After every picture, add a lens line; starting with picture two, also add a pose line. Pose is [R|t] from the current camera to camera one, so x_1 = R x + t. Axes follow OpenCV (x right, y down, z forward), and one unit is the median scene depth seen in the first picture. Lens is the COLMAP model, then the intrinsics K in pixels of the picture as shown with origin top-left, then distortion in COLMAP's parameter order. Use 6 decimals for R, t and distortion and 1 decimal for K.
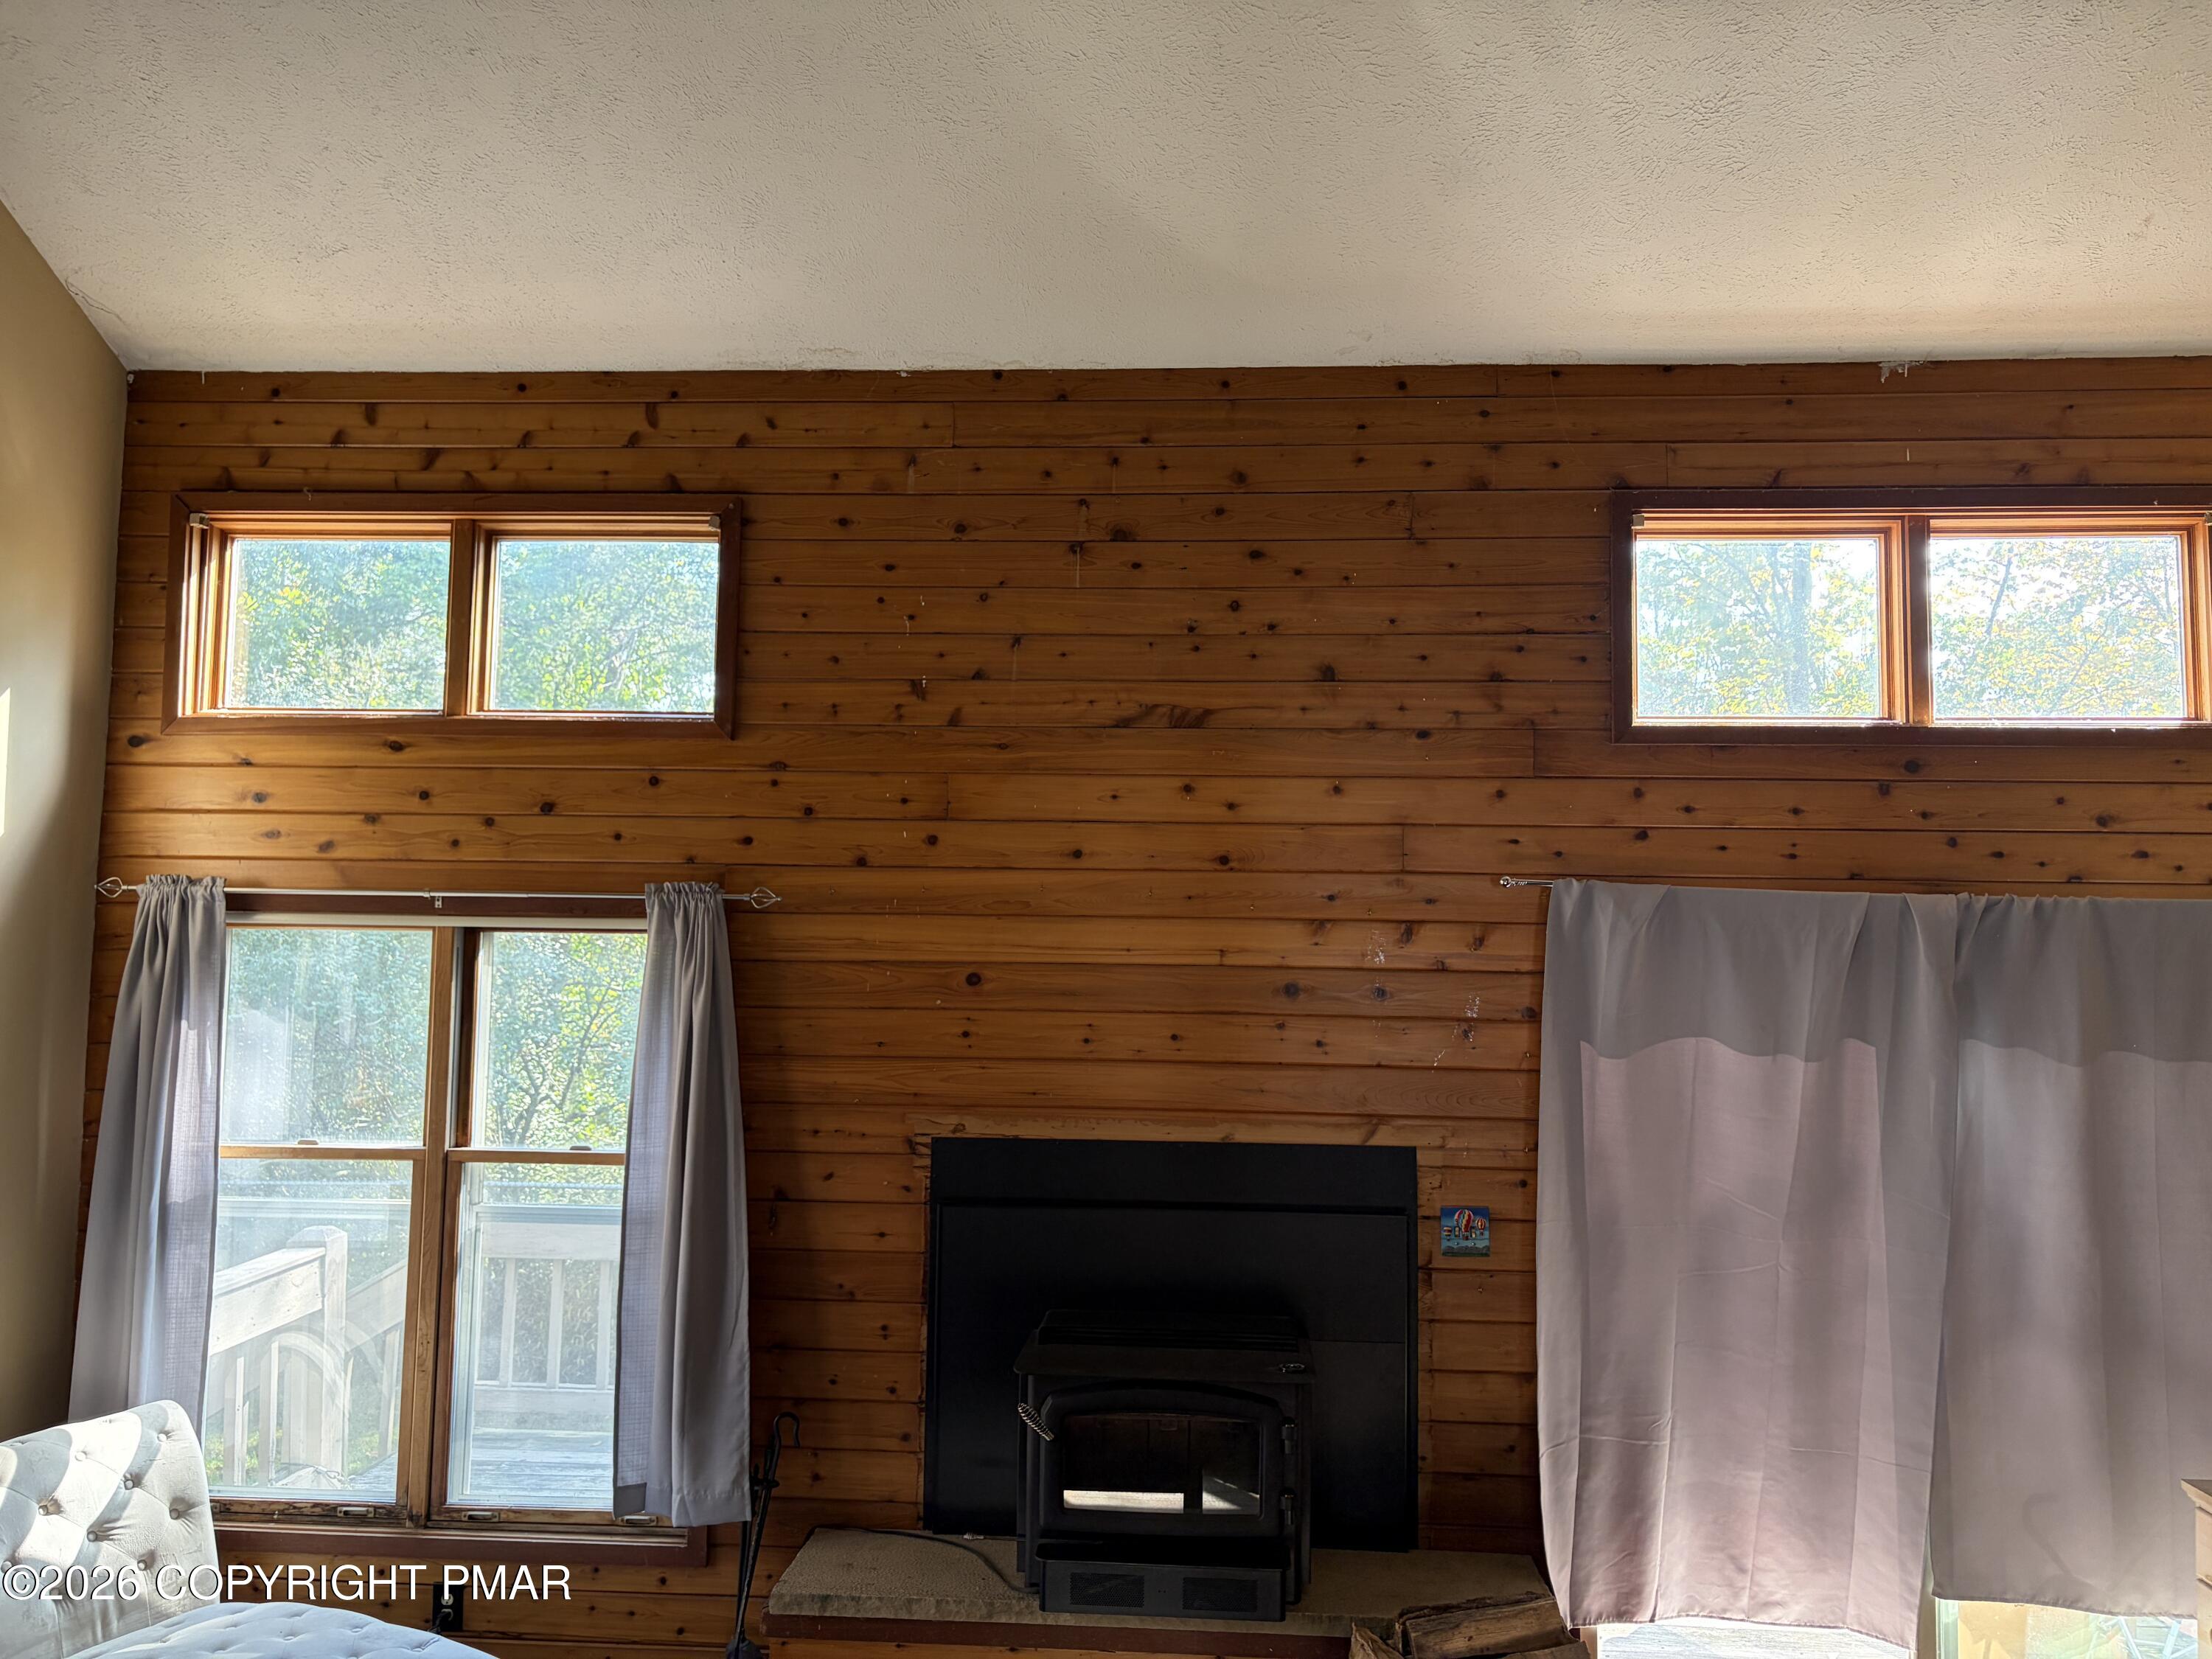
lens RADIAL K [[1686.4, 0, 1117.7], [0, 1686.4, 833.5], [0, 0, 1]] dist [0.057936, -0.054327]
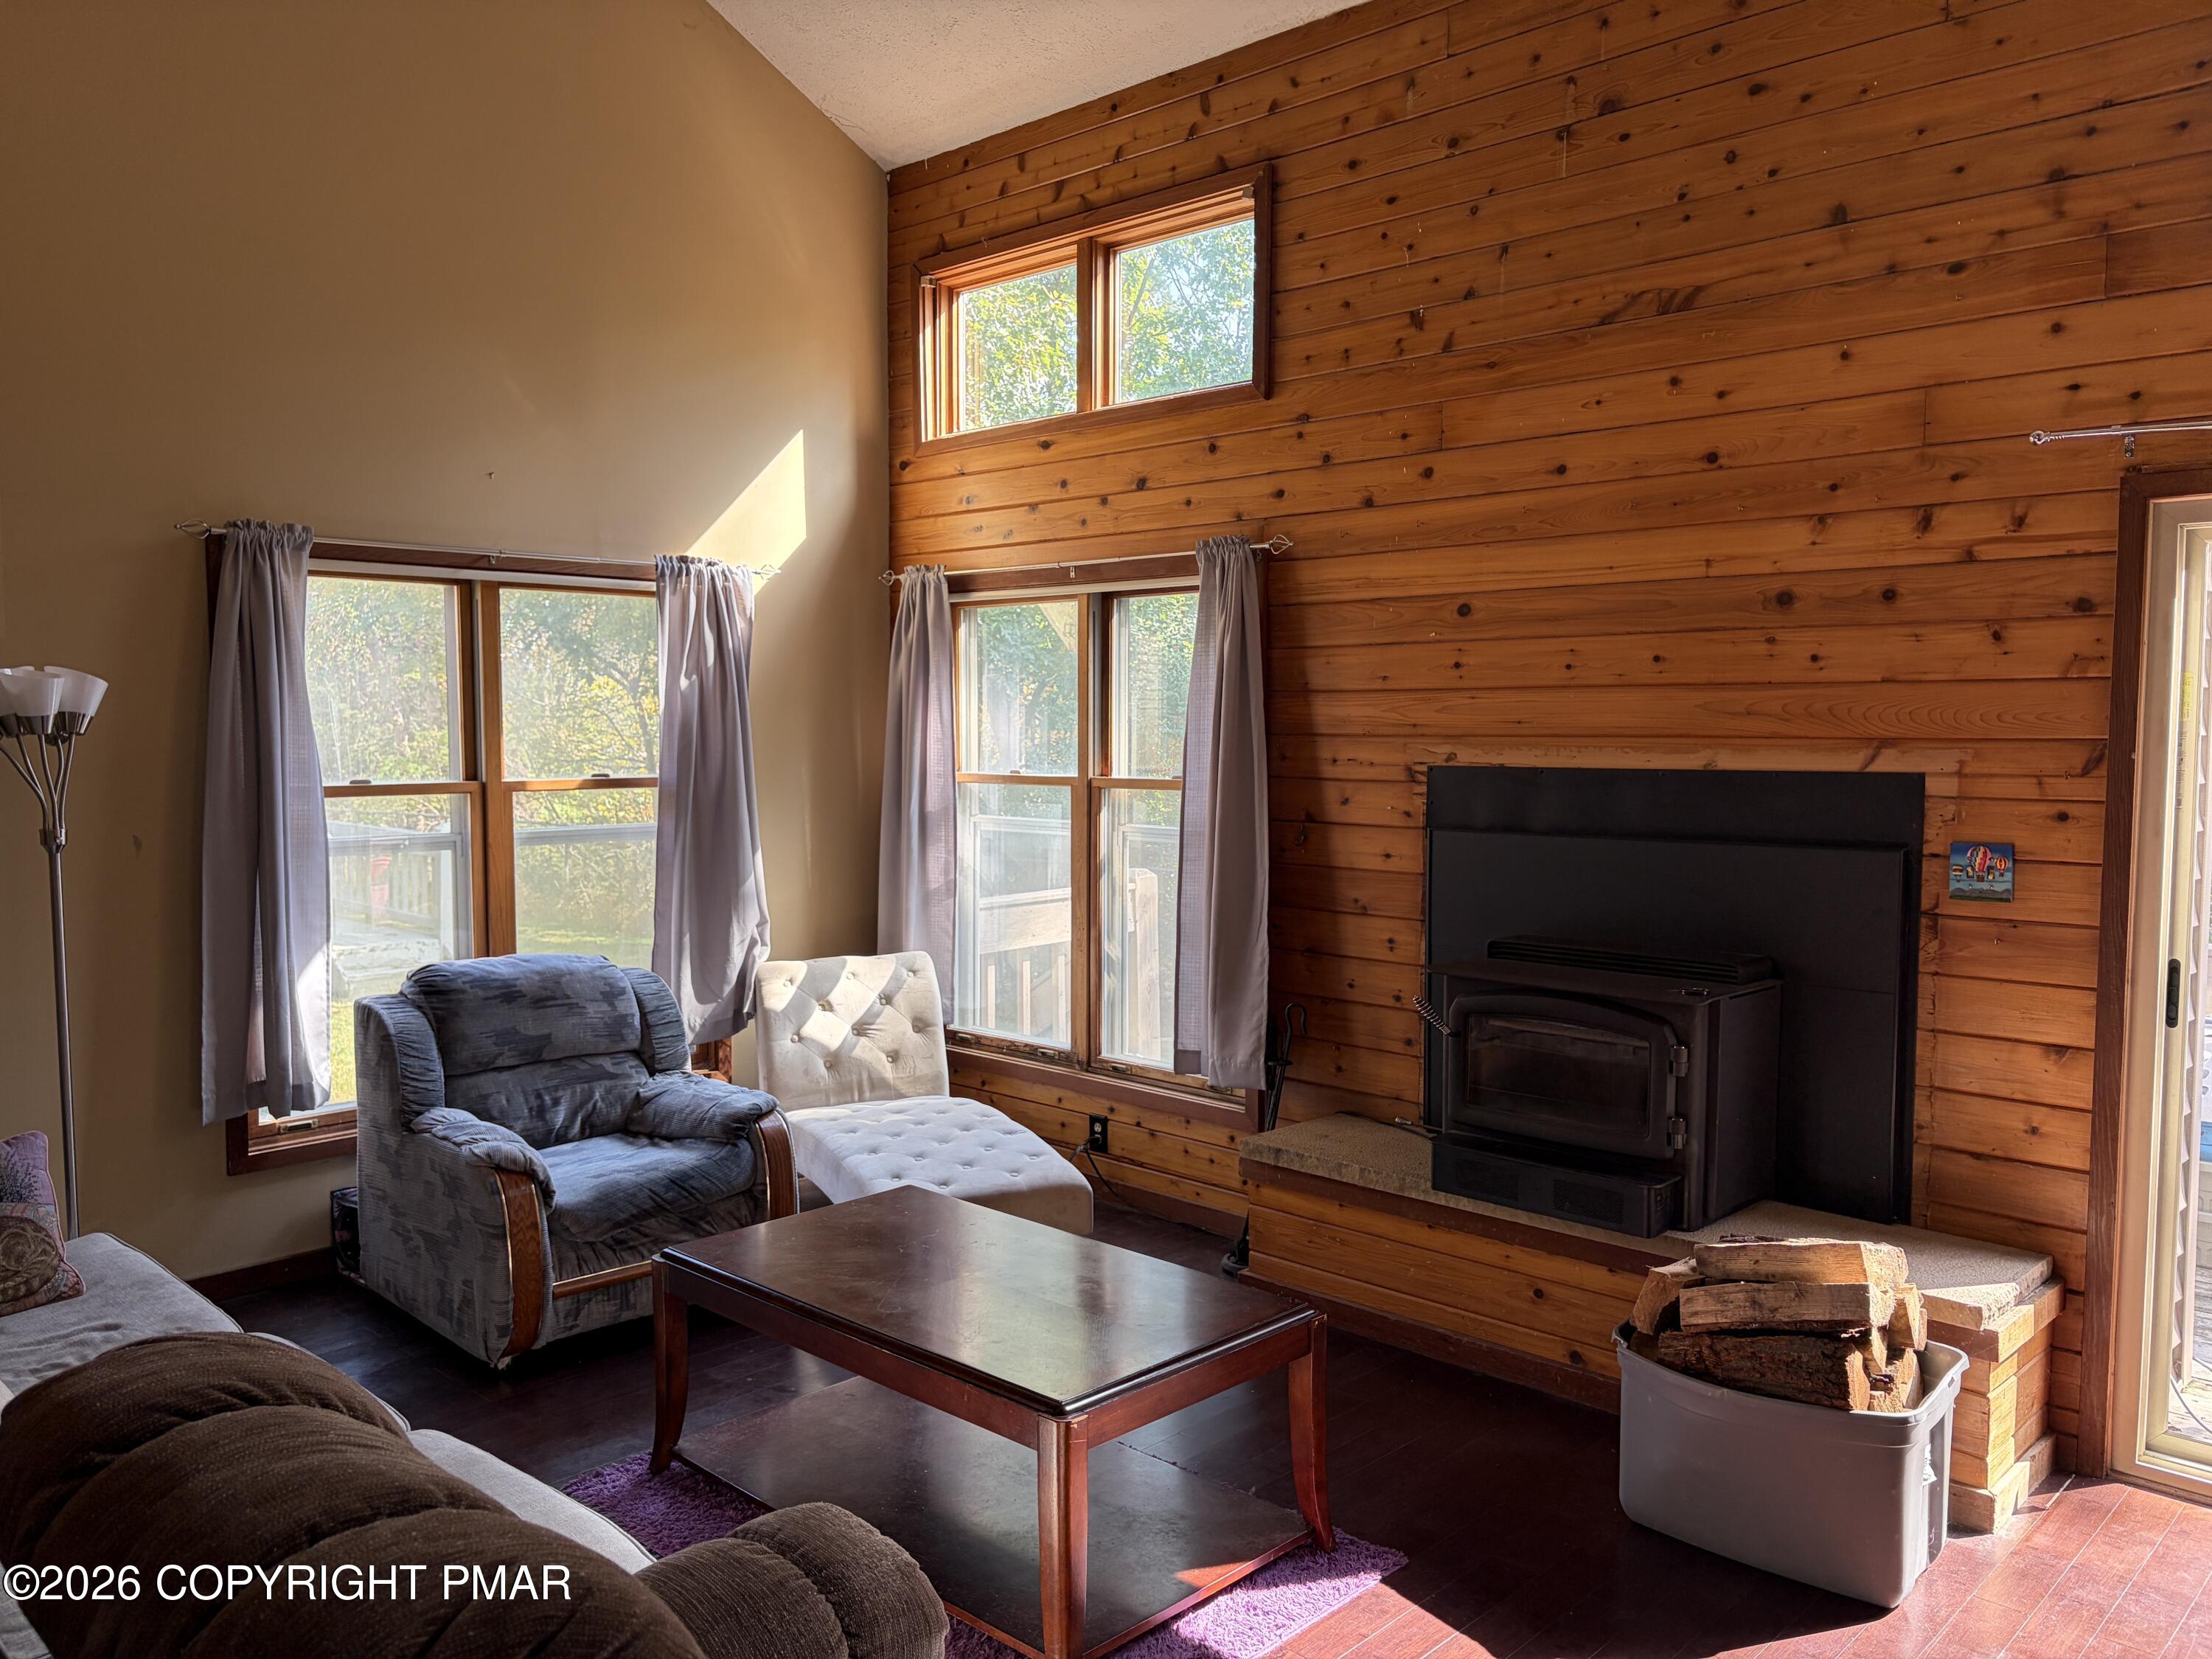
lens RADIAL K [[1686.4, 0, 1106.2], [0, 1686.4, 831.7], [0, 0, 1]] dist [0.057936, -0.054327]
pose [[0.764032, 0.026879, -0.644619, 0.400767], [0.056883, 0.992435, 0.108801, 0.095571], [0.642666, -0.119795, 0.756722, 0.088759]]
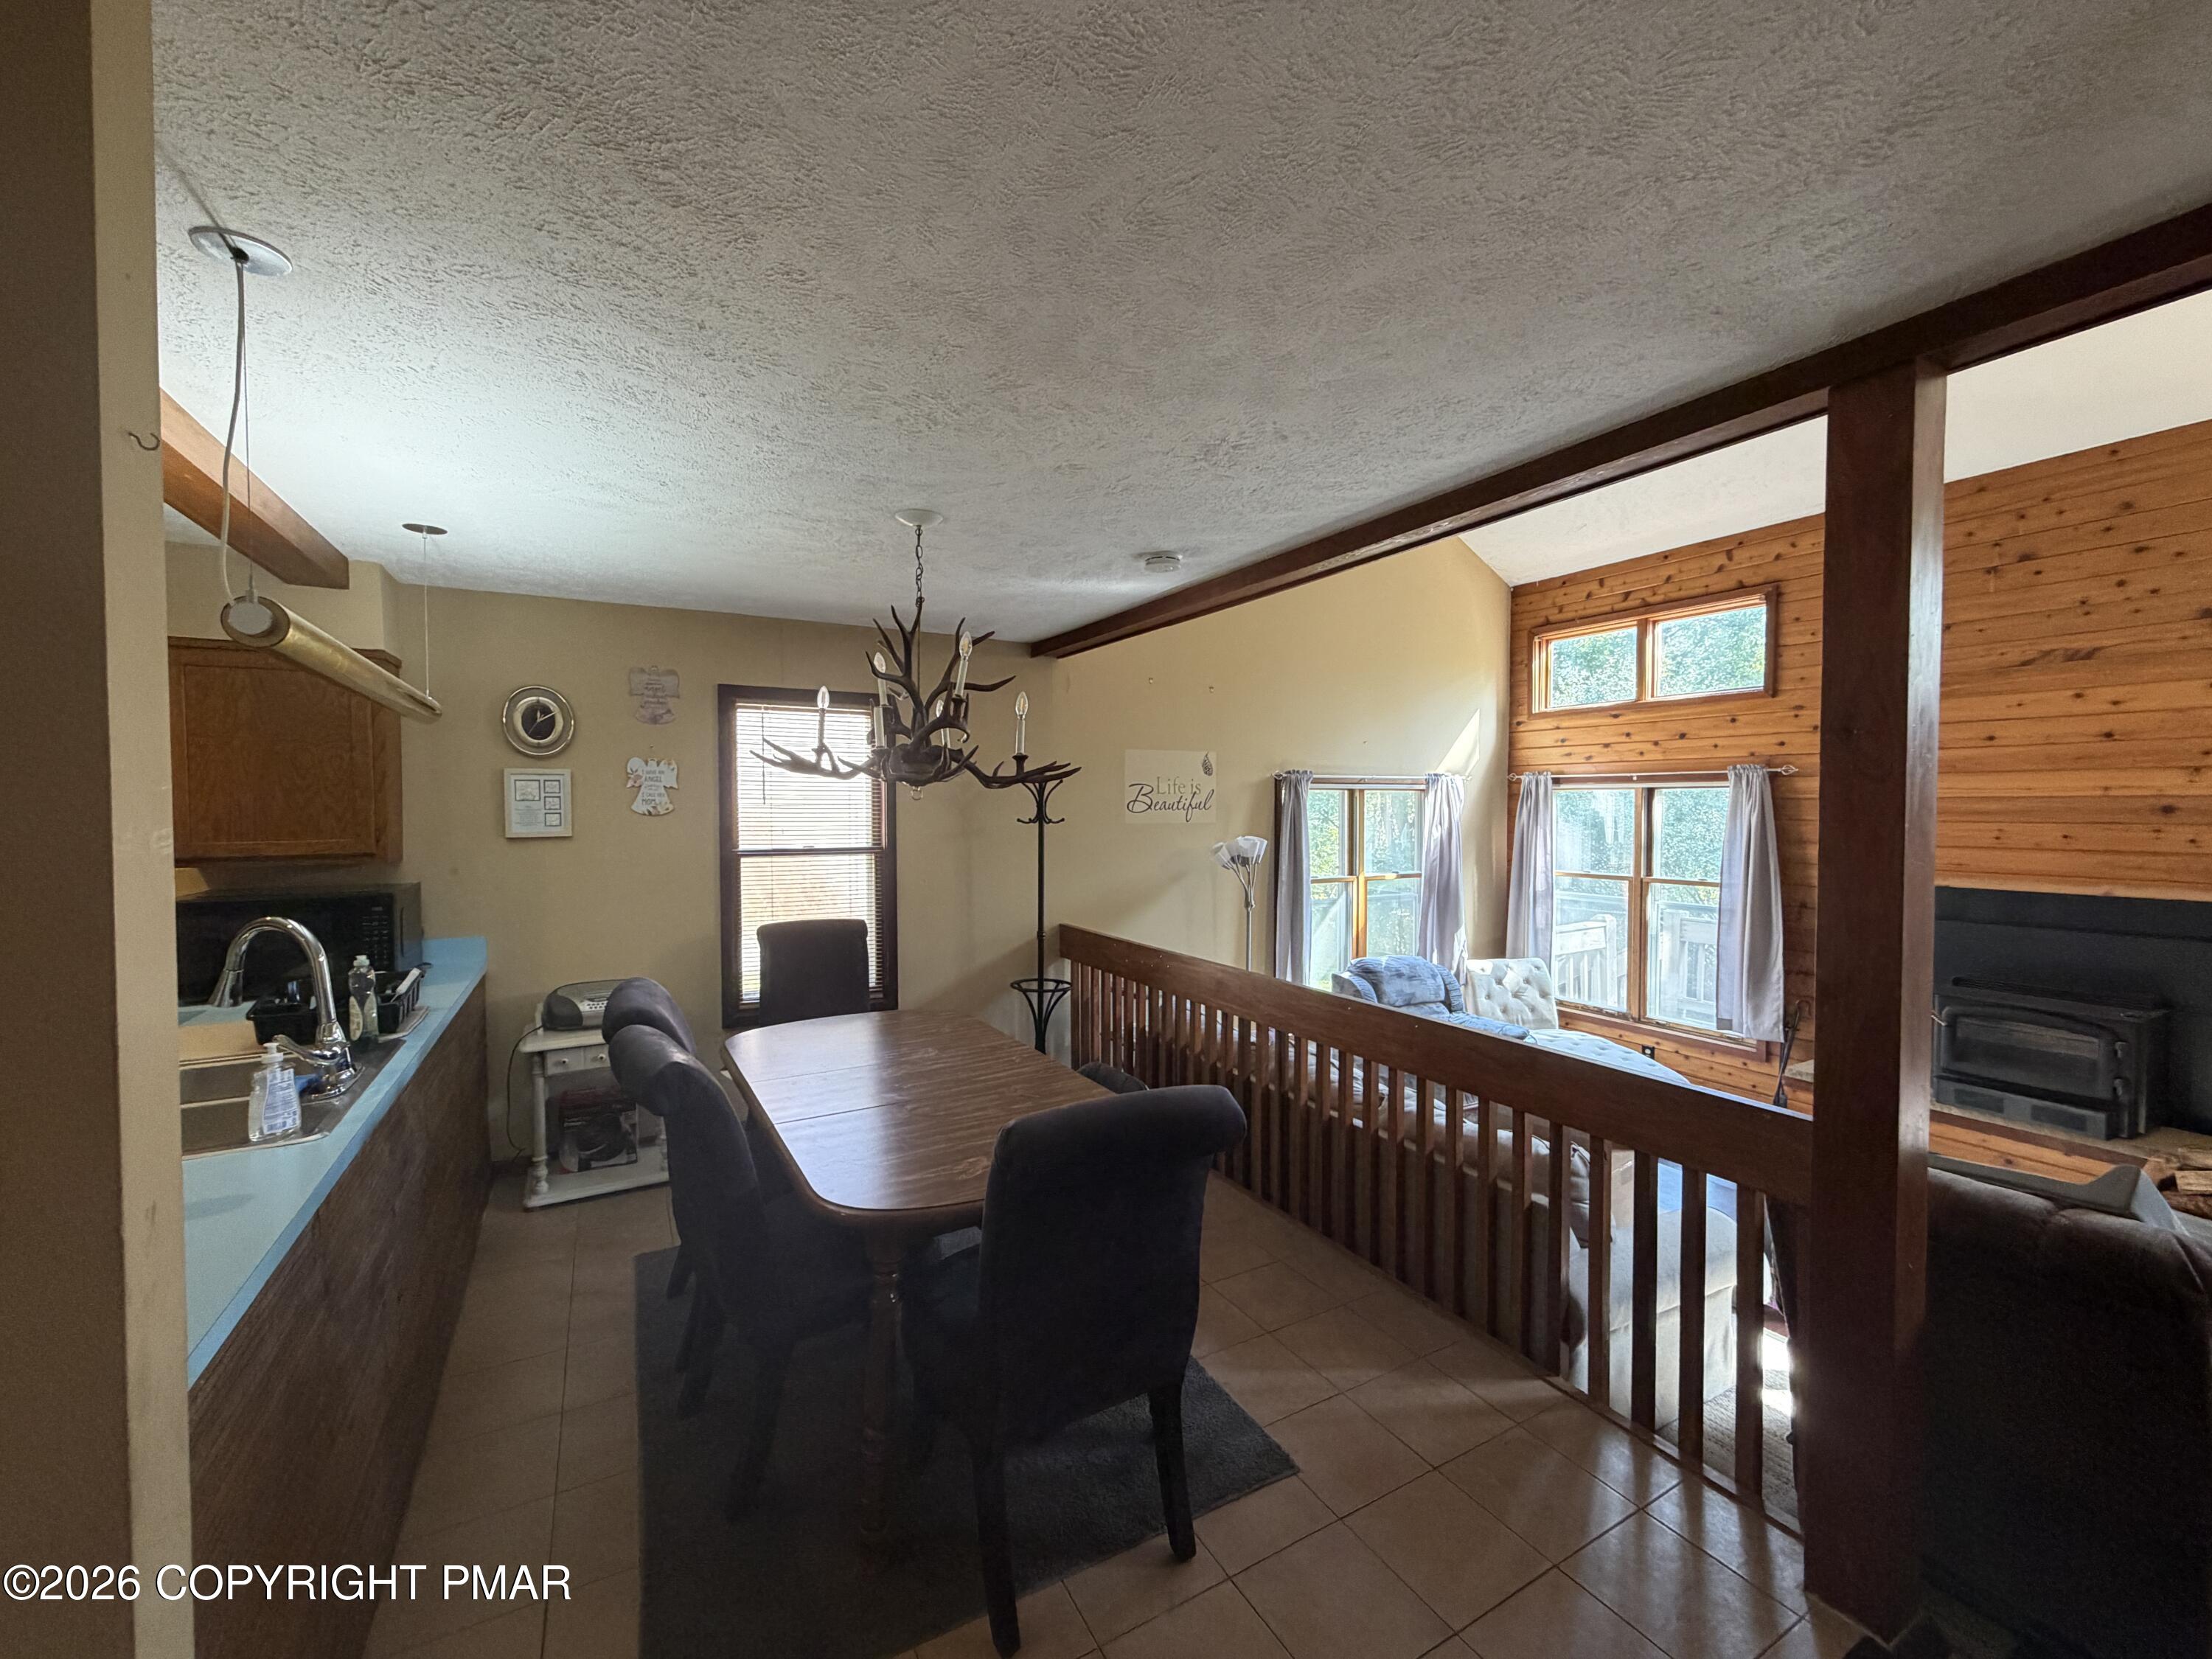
lens RADIAL K [[885.7, 0, 1089.6], [0, 885.7, 830.7], [0, 0, 1]] dist [-0.002907, 0.000730]
pose [[0.538653, 0.007874, -0.842491, 0.262210], [0.067581, 0.996330, 0.052520, -0.004302], [0.839813, -0.085227, 0.536145, -0.368644]]
